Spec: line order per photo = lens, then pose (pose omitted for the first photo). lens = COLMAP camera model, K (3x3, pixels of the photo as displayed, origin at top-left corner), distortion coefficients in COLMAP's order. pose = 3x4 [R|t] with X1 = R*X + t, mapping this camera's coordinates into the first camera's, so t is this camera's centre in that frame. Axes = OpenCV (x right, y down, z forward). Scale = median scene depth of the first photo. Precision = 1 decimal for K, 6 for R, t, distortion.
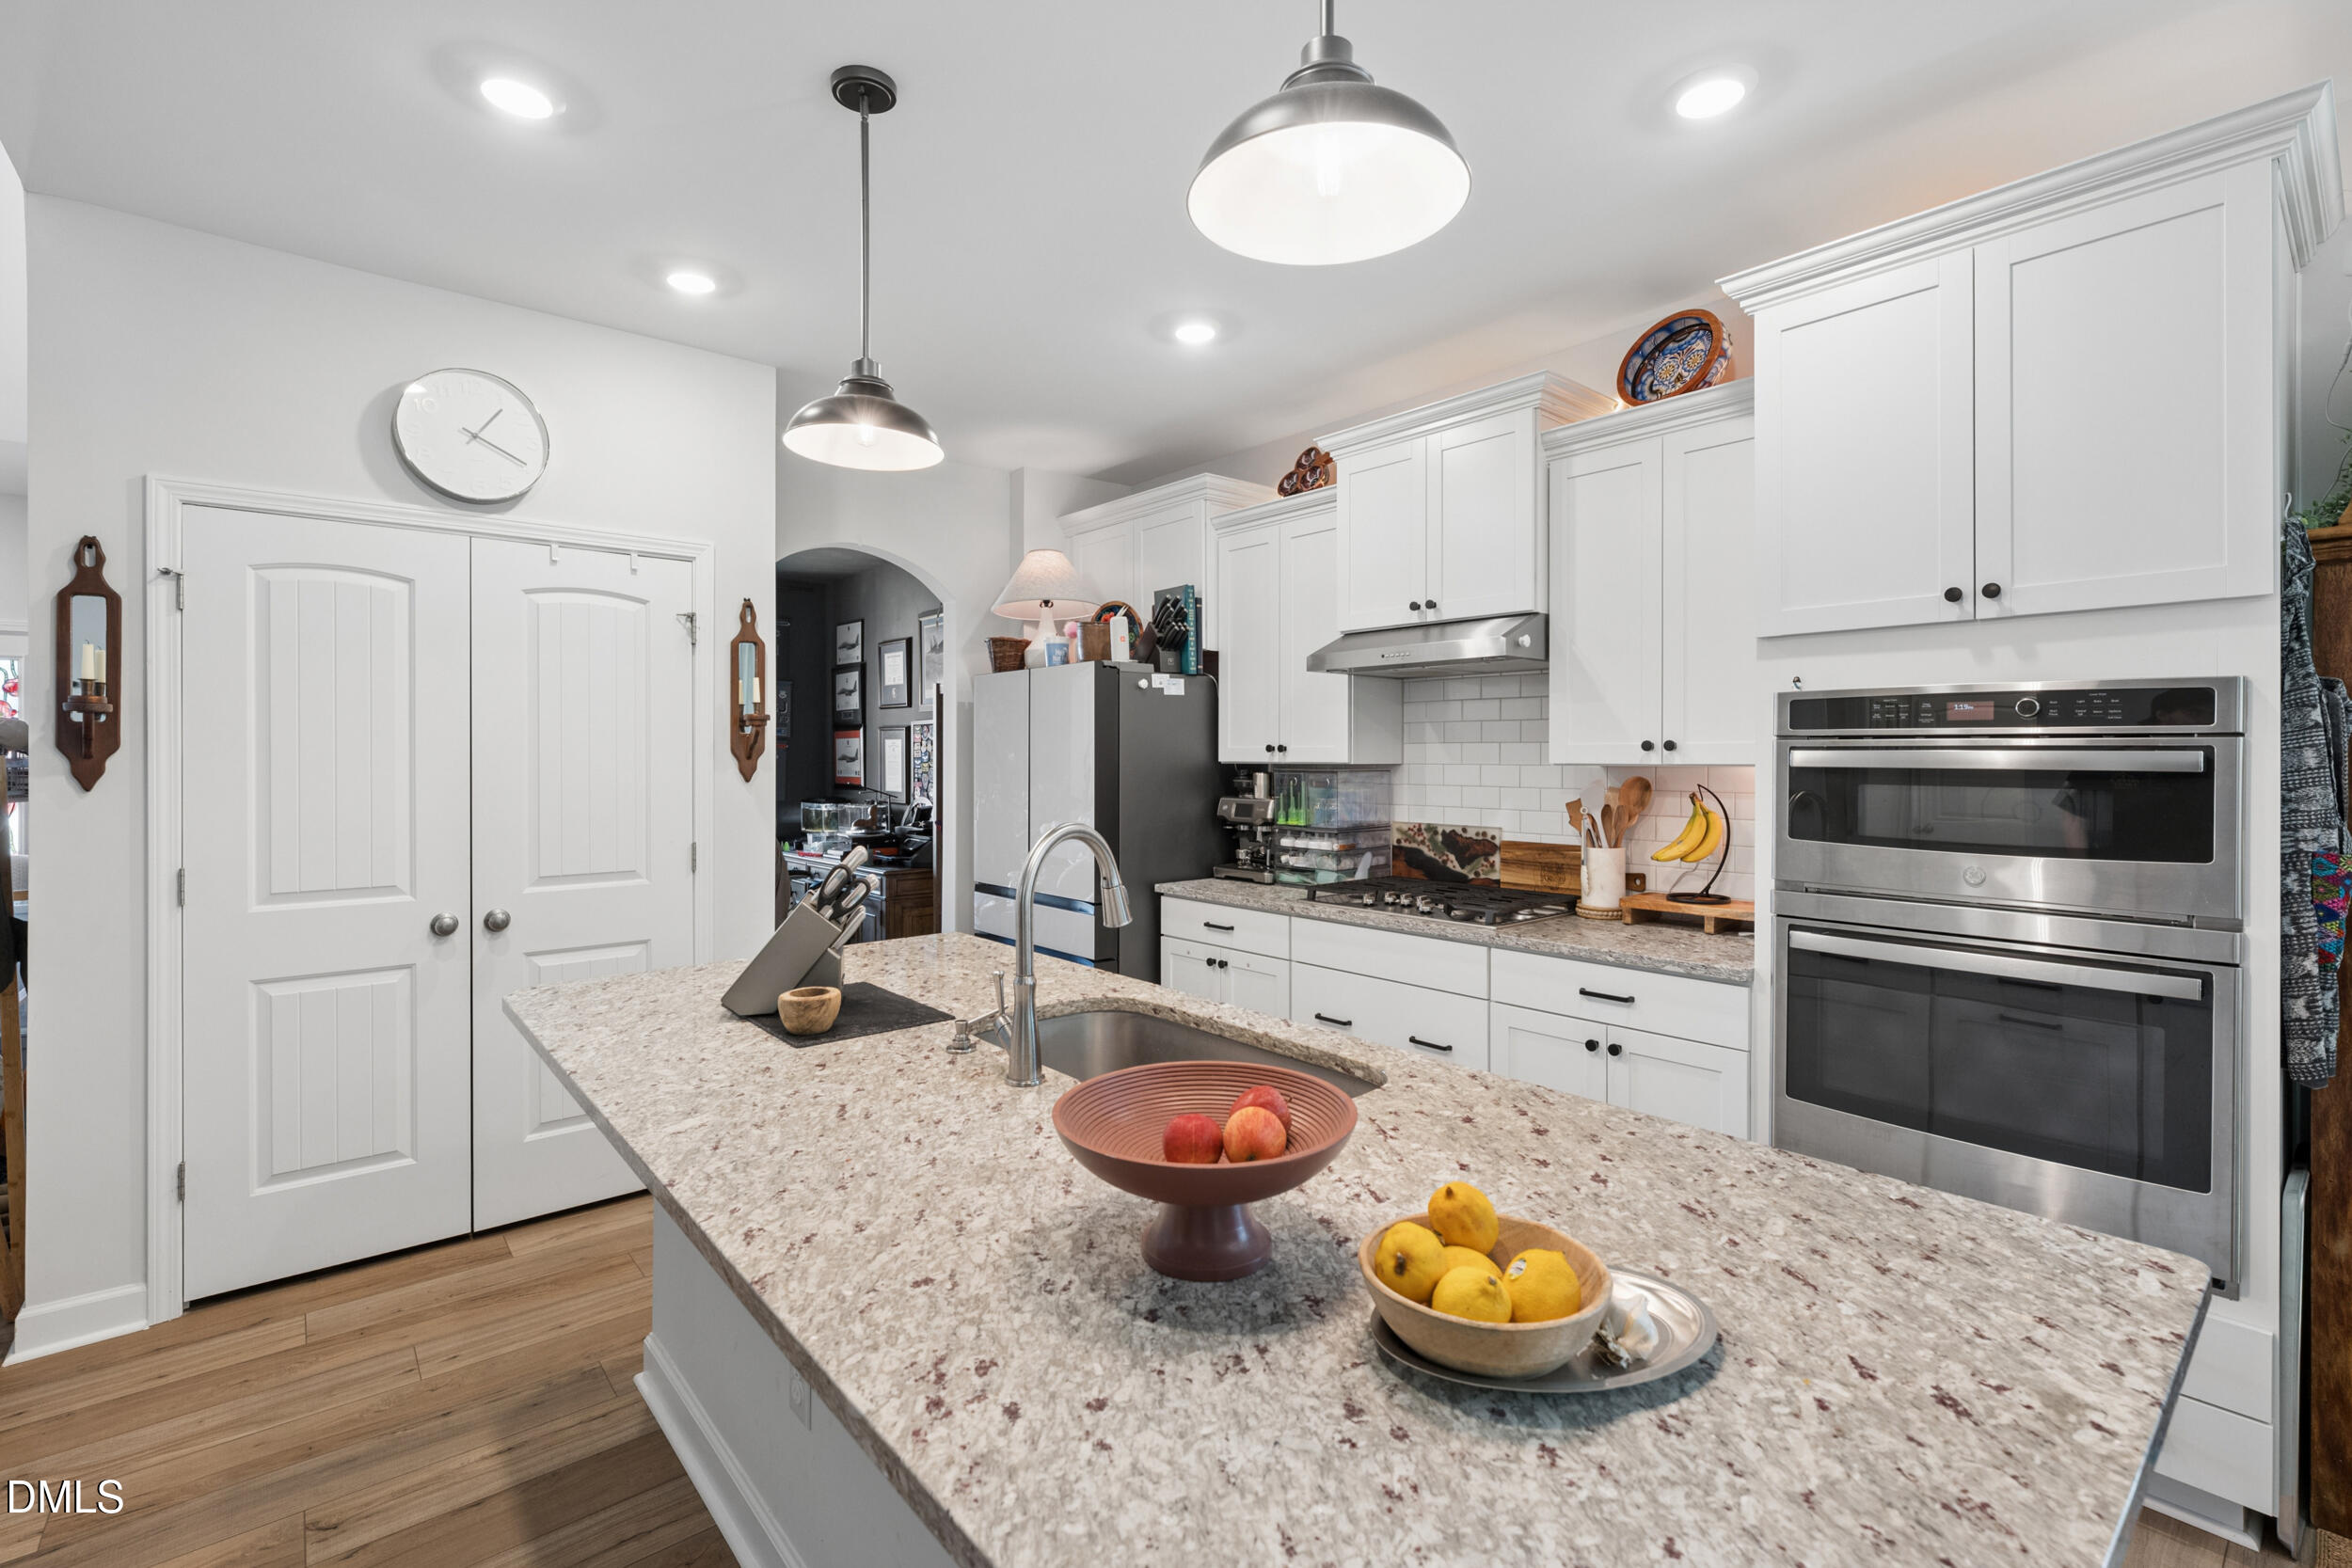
lens RADIAL K [[1041.5, 0, 1173.2], [0, 1041.5, 759.9], [0, 0, 1]] dist [-0.003336, 0.000568]
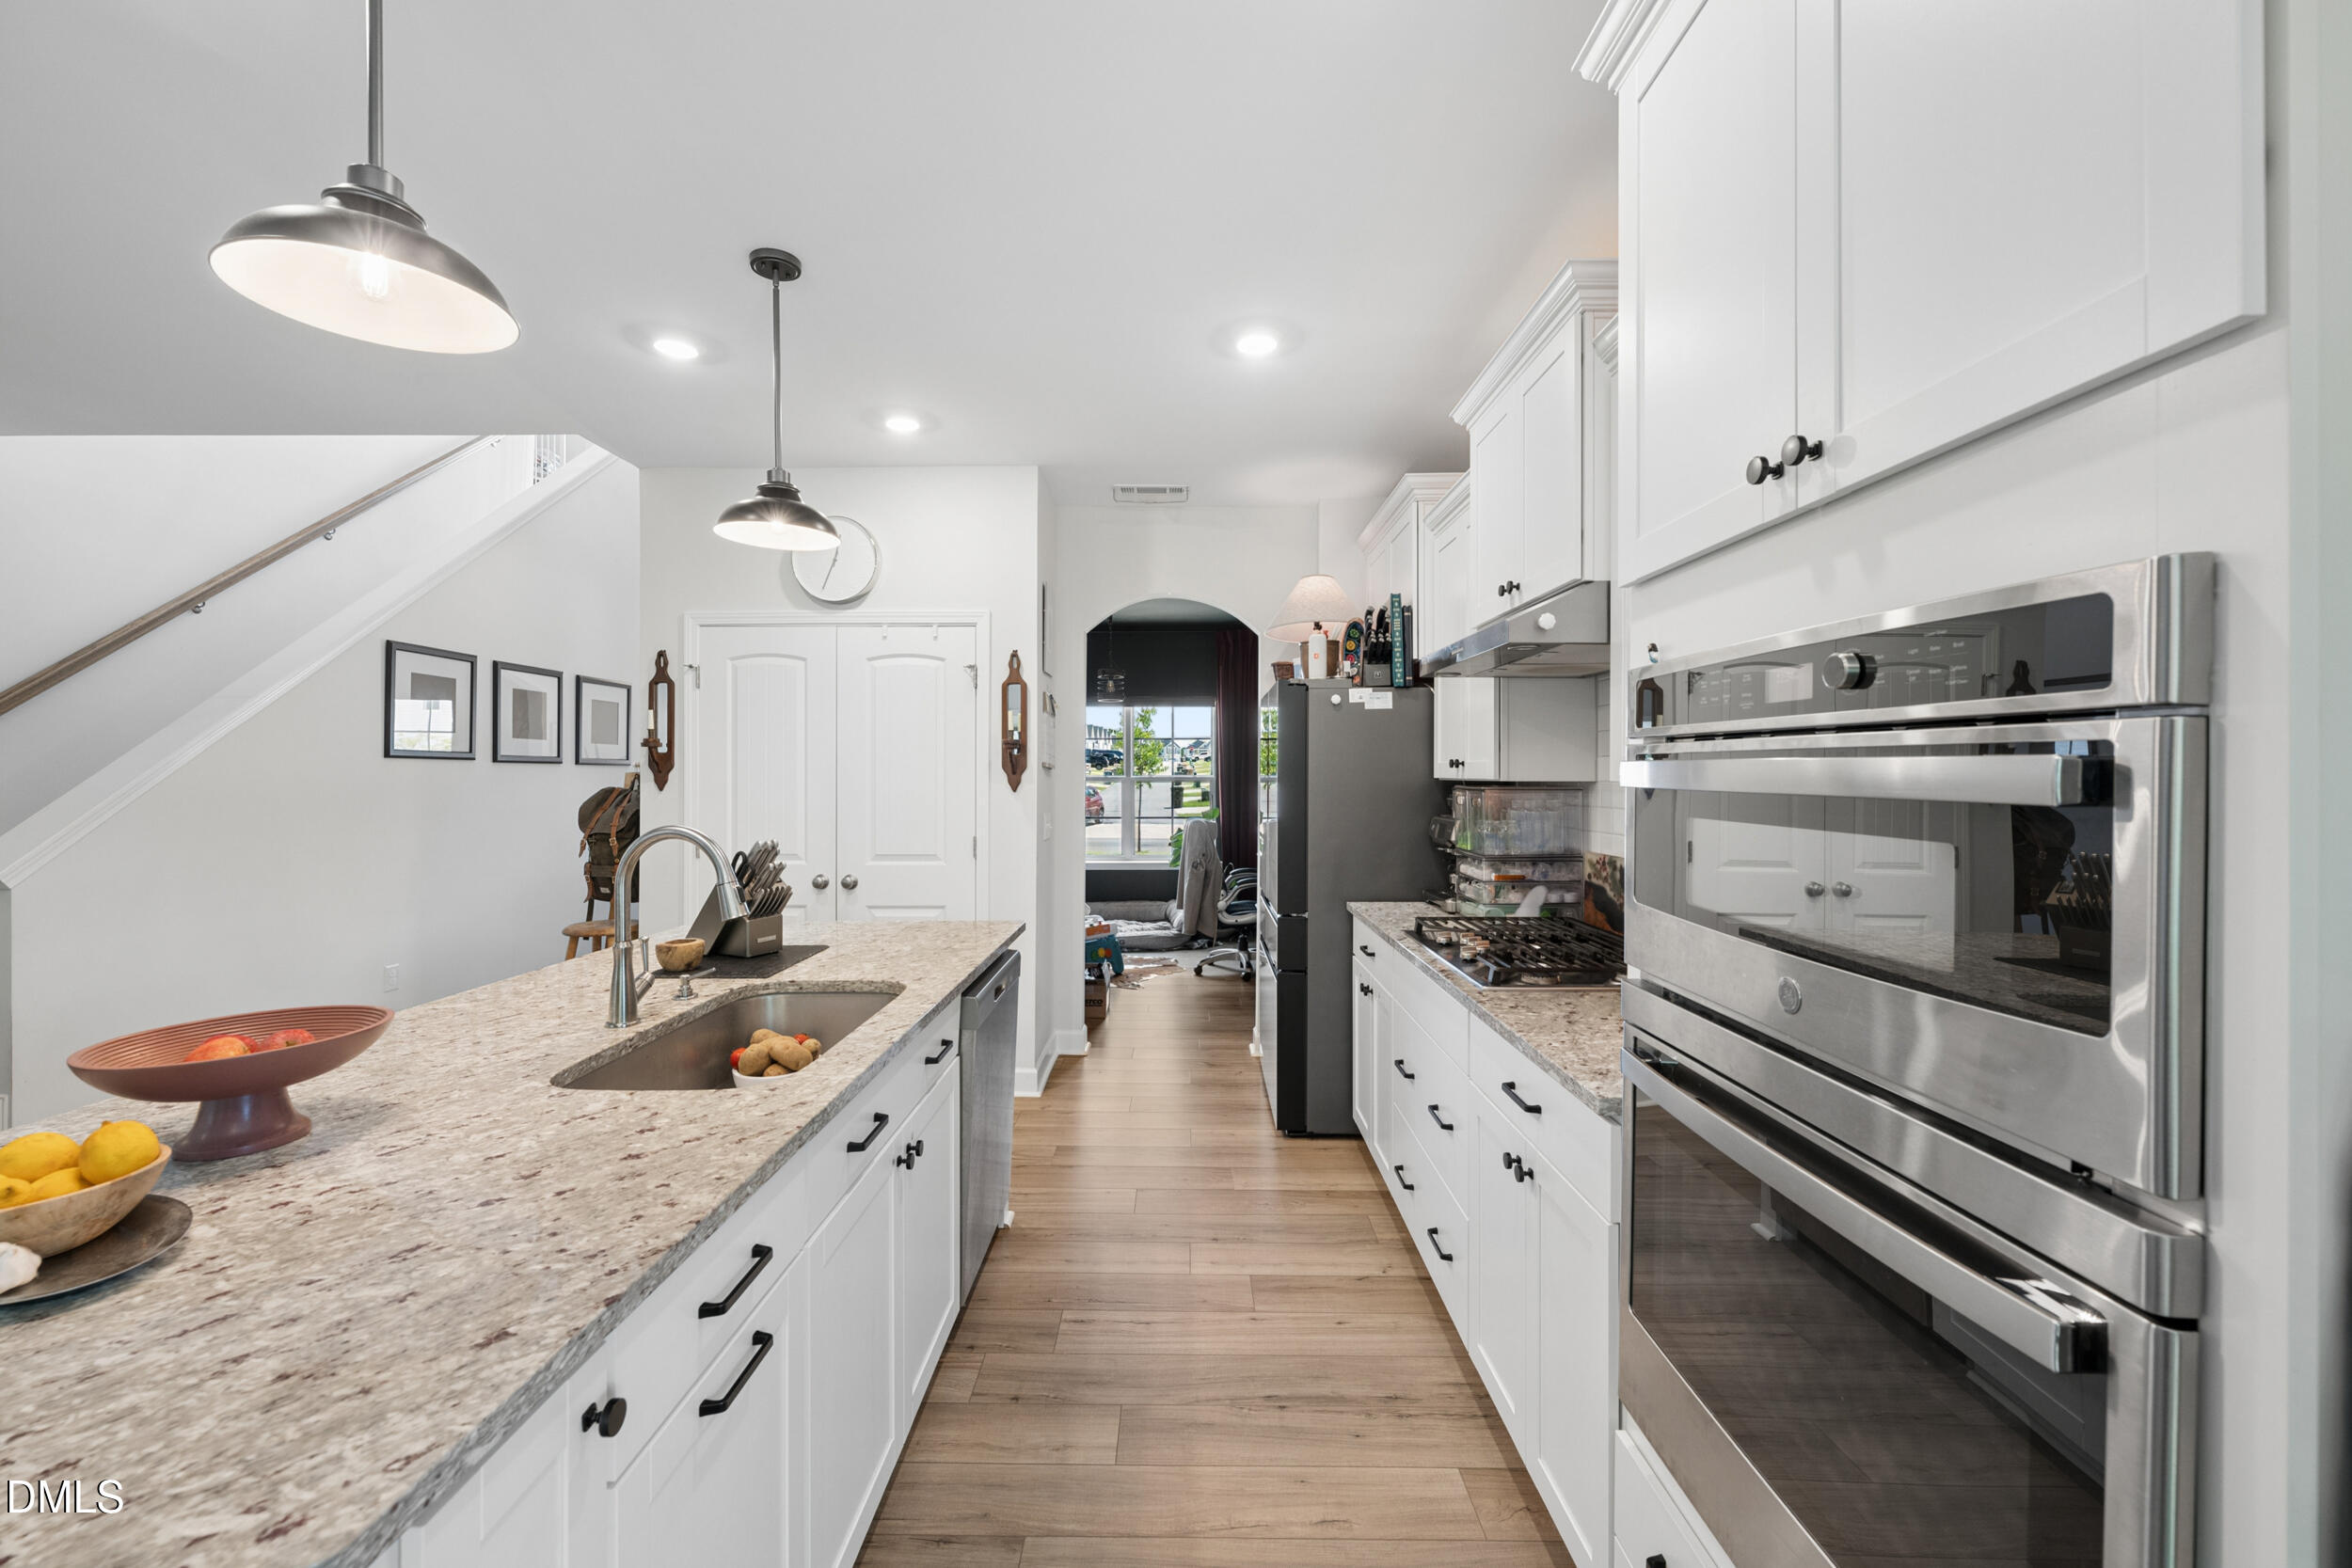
lens RADIAL K [[928.9, 0, 1173.8], [0, 928.9, 773.7], [0, 0, 1]] dist [-0.002558, 0.000099]
pose [[0.755335, 0.001362, -0.655337, 0.566554], [-0.003639, 0.999991, -0.002117, 0.000531], [0.655329, 0.003984, 0.755333, 0.295419]]
